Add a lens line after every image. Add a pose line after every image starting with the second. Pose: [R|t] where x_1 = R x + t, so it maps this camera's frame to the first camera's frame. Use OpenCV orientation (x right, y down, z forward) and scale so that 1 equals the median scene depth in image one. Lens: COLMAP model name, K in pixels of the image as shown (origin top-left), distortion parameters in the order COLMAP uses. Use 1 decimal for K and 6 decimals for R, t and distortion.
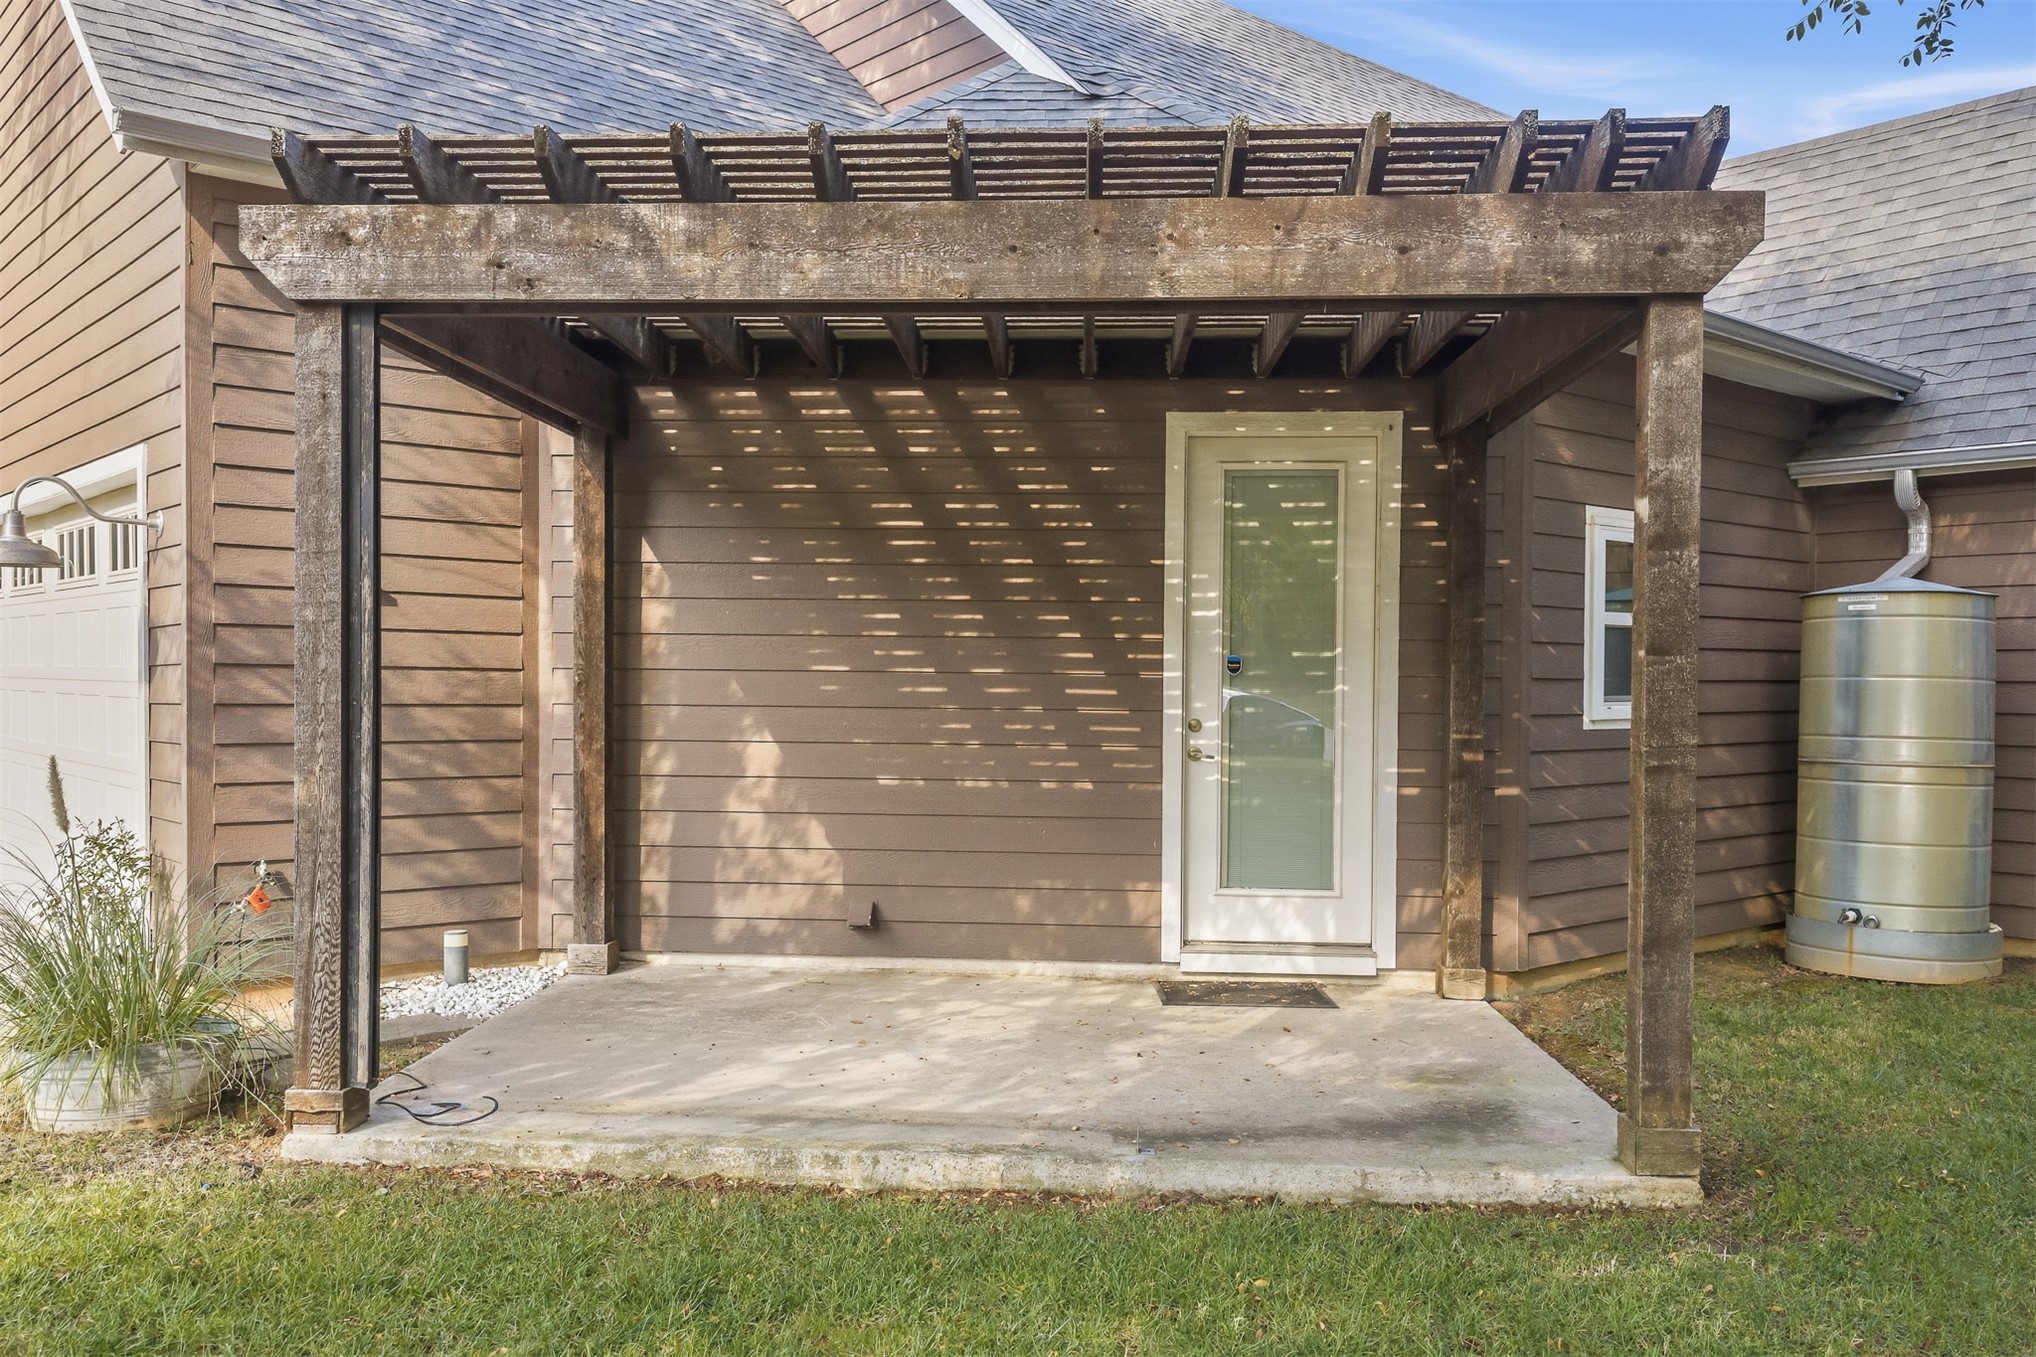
lens RADIAL K [[1742.2, 0, 1021.6], [0, 1742.2, 684.7], [0, 0, 1]] dist [0.009283, -0.000628]
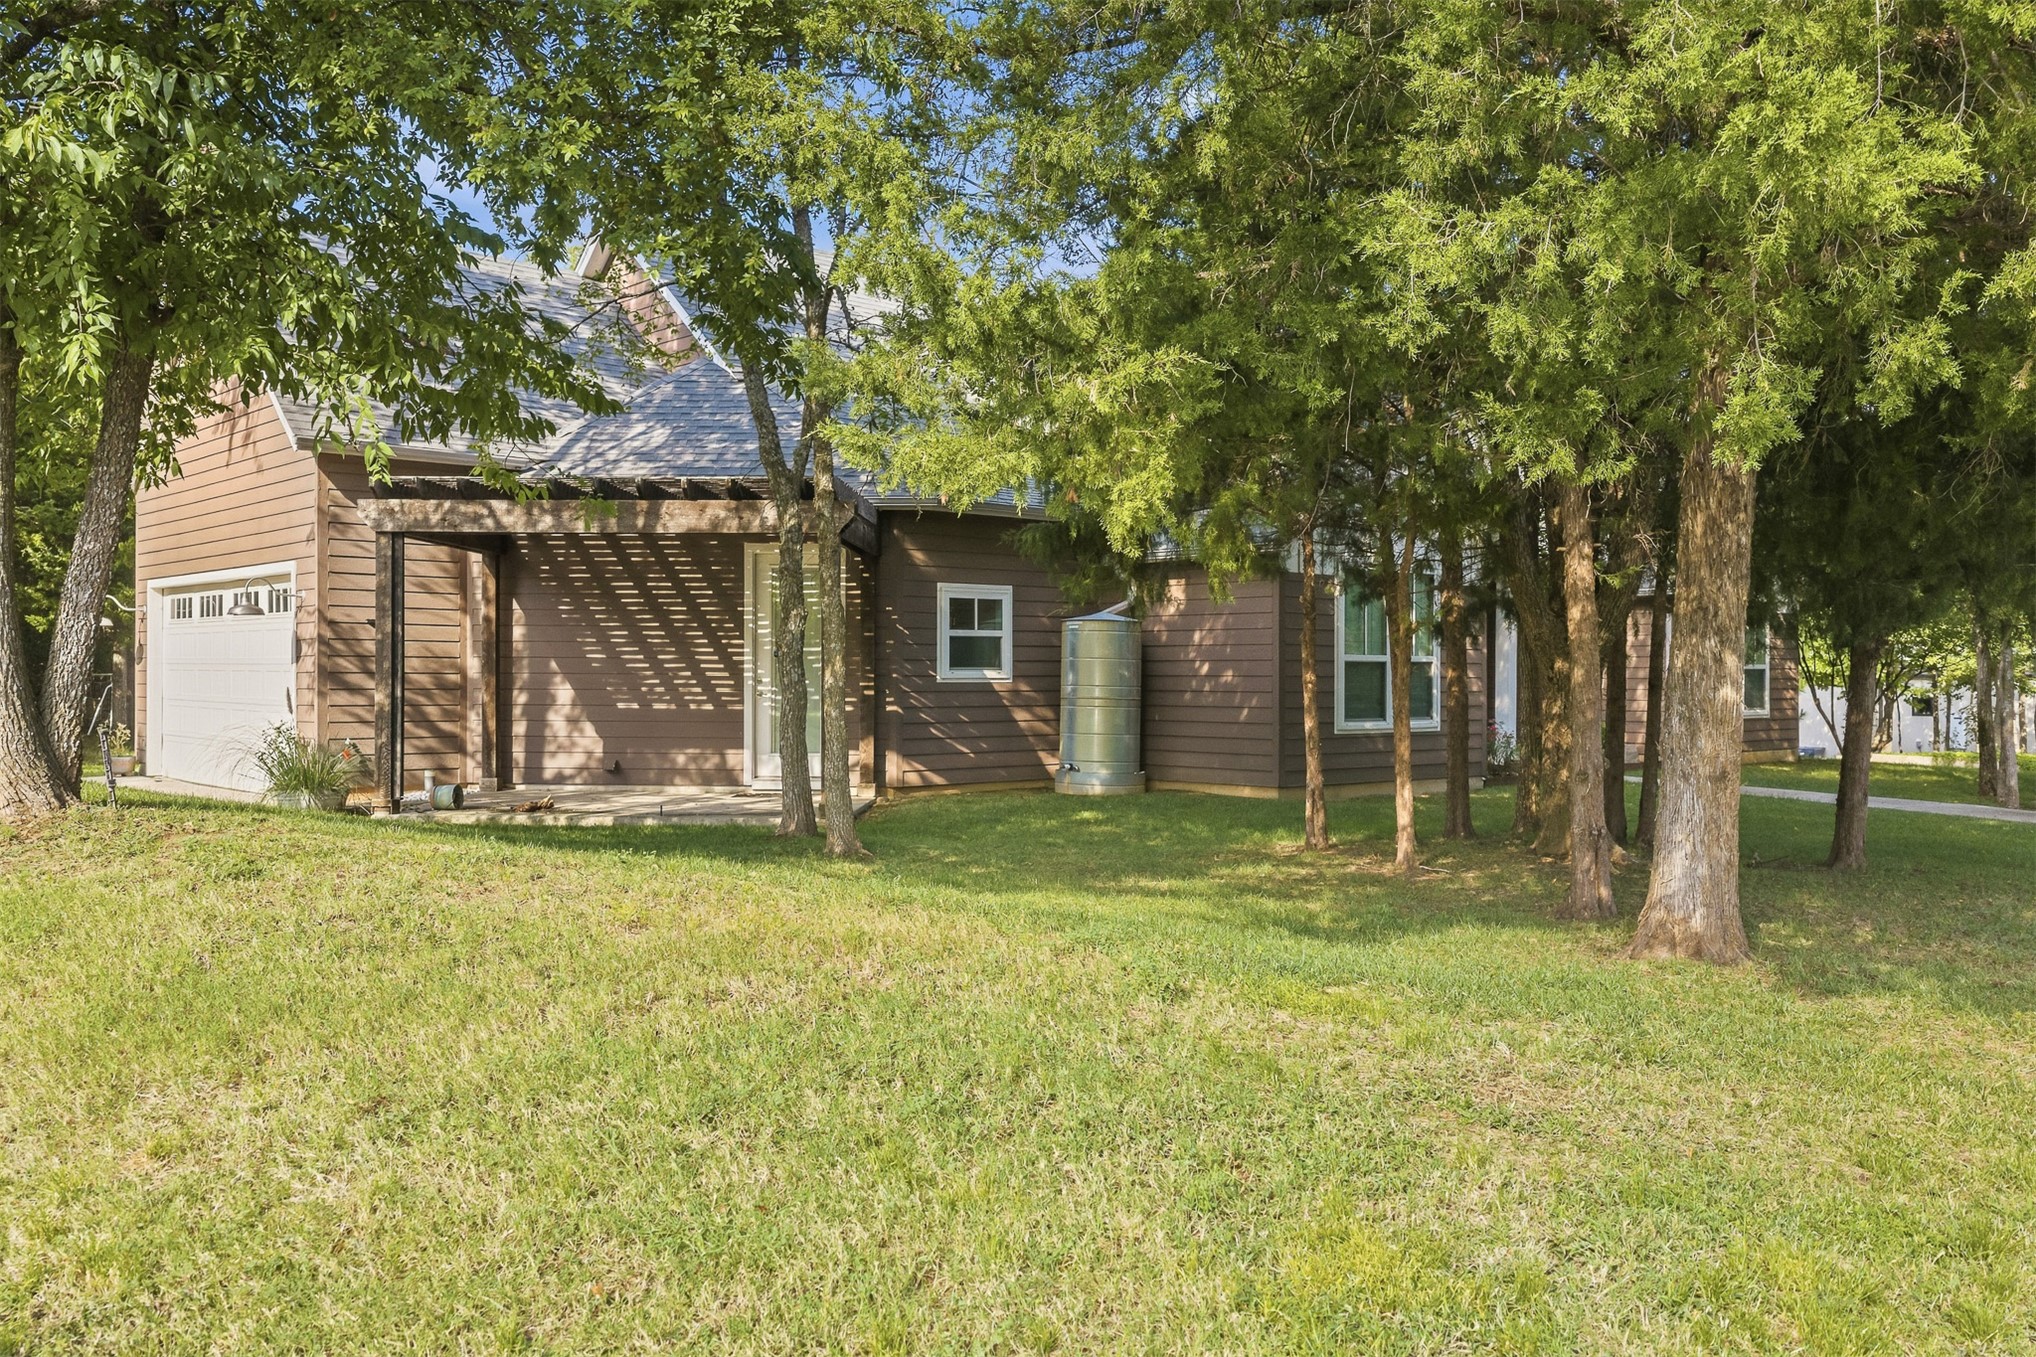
lens RADIAL K [[1742.2, 0, 1011.5], [0, 1742.2, 661.9], [0, 0, 1]] dist [0.009283, -0.000628]
pose [[0.999893, -0.005152, 0.013659, 0.398180], [0.005358, 0.999872, -0.015083, 0.034827], [-0.013580, 0.015154, 0.999793, -1.265370]]
